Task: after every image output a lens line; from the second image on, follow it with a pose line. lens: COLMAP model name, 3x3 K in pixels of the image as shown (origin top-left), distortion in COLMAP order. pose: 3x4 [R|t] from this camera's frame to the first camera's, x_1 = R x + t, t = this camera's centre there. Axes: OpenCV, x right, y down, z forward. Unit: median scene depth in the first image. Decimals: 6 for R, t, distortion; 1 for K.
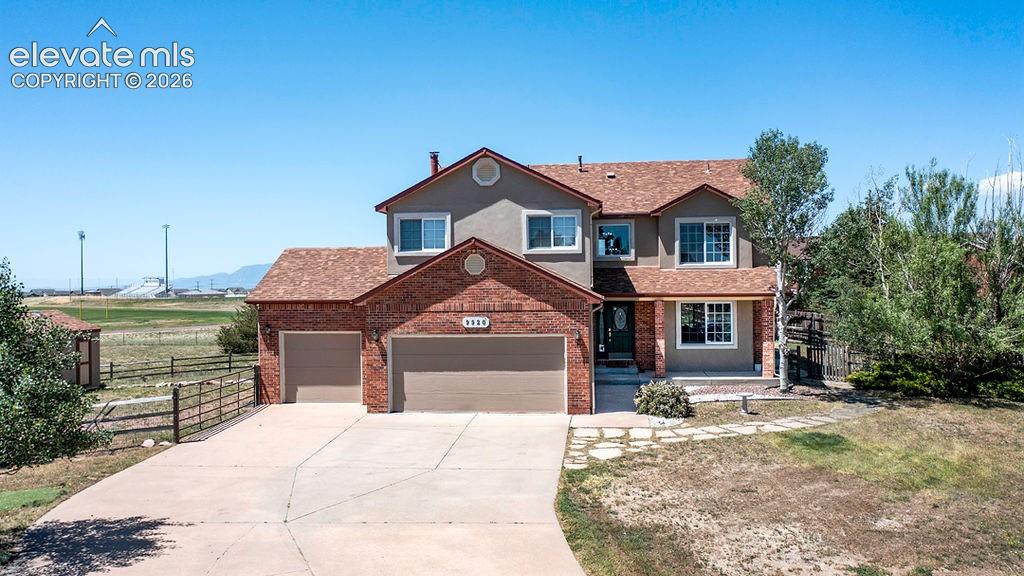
lens RADIAL K [[835.7, 0, 512.0], [0, 835.7, 288.0], [0, 0, 1]] dist [-0.004245, -0.001221]
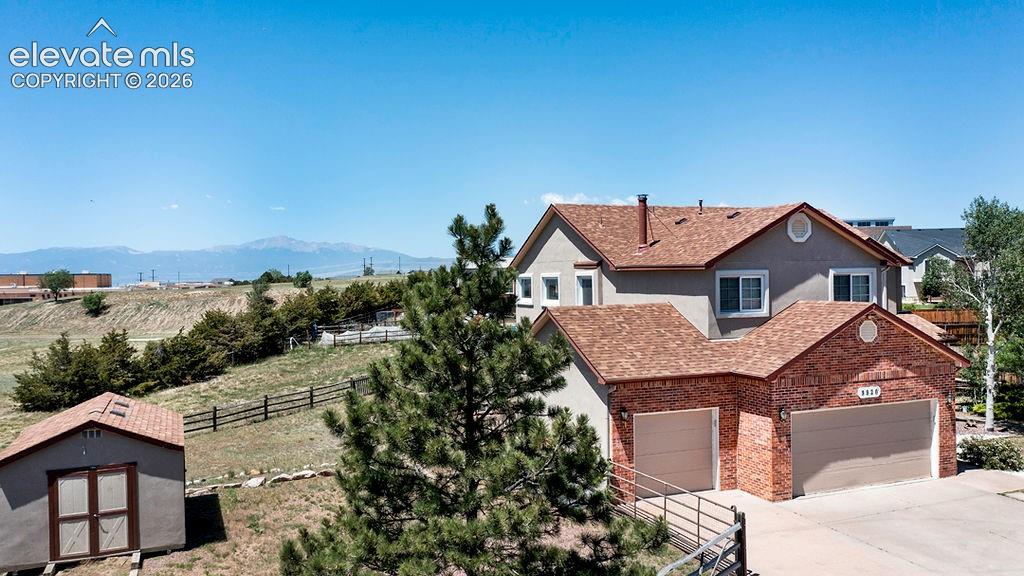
lens RADIAL K [[806.2, 0, 512.0], [0, 806.2, 288.0], [0, 0, 1]] dist [0.002779, -0.000530]
pose [[0.882610, -0.009662, 0.470006, -0.754356], [0.011815, 0.999929, -0.001630, -0.073277], [-0.469957, 0.006992, 0.882662, 0.344613]]
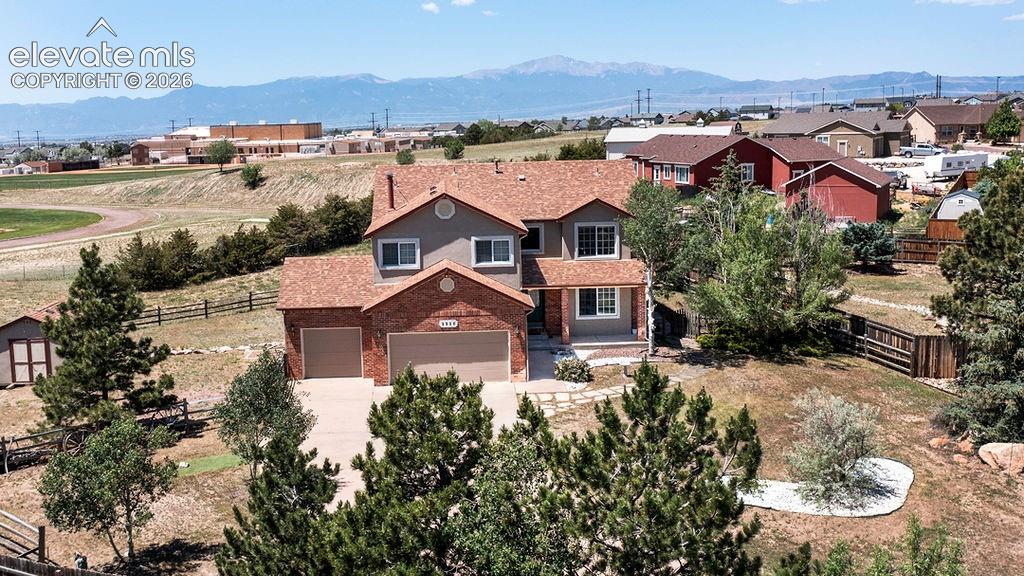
lens RADIAL K [[1075.8, 0, 466.9], [0, 1075.8, 284.5], [0, 0, 1]] dist [0.002107, -0.007011]
pose [[0.991451, -0.033484, 0.126108, -0.225177], [0.015535, 0.989929, 0.140709, -0.266924], [-0.129550, -0.137547, 0.981987, -0.780617]]
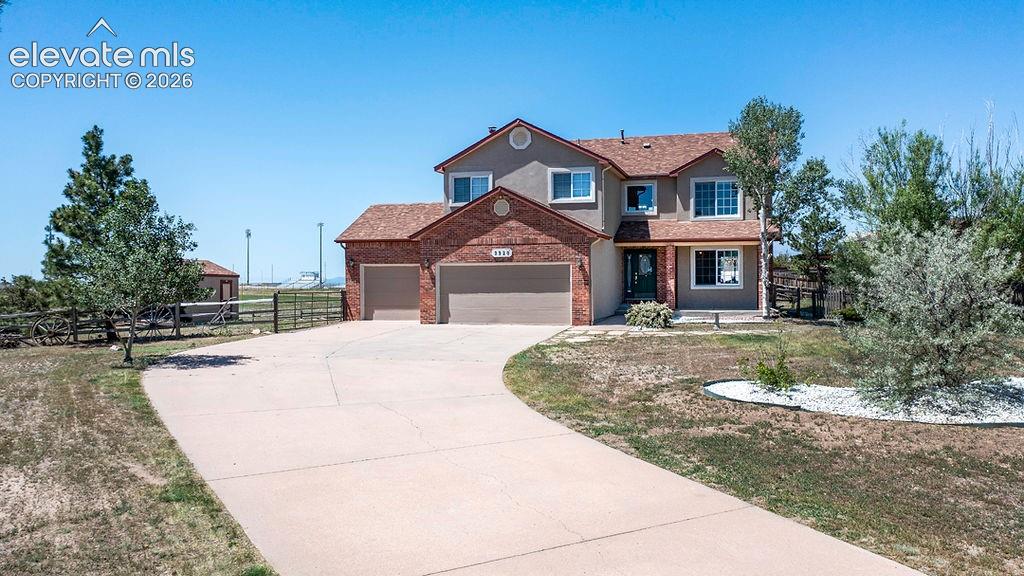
lens RADIAL K [[827.2, 0, 512.0], [0, 827.2, 288.0], [0, 0, 1]] dist [0.002820, 0.000299]
pose [[0.985647, 0.009897, -0.168528, 0.168338], [-0.010058, 0.999949, -0.000098, 0.085666], [0.168518, 0.001792, 0.985697, -0.222294]]
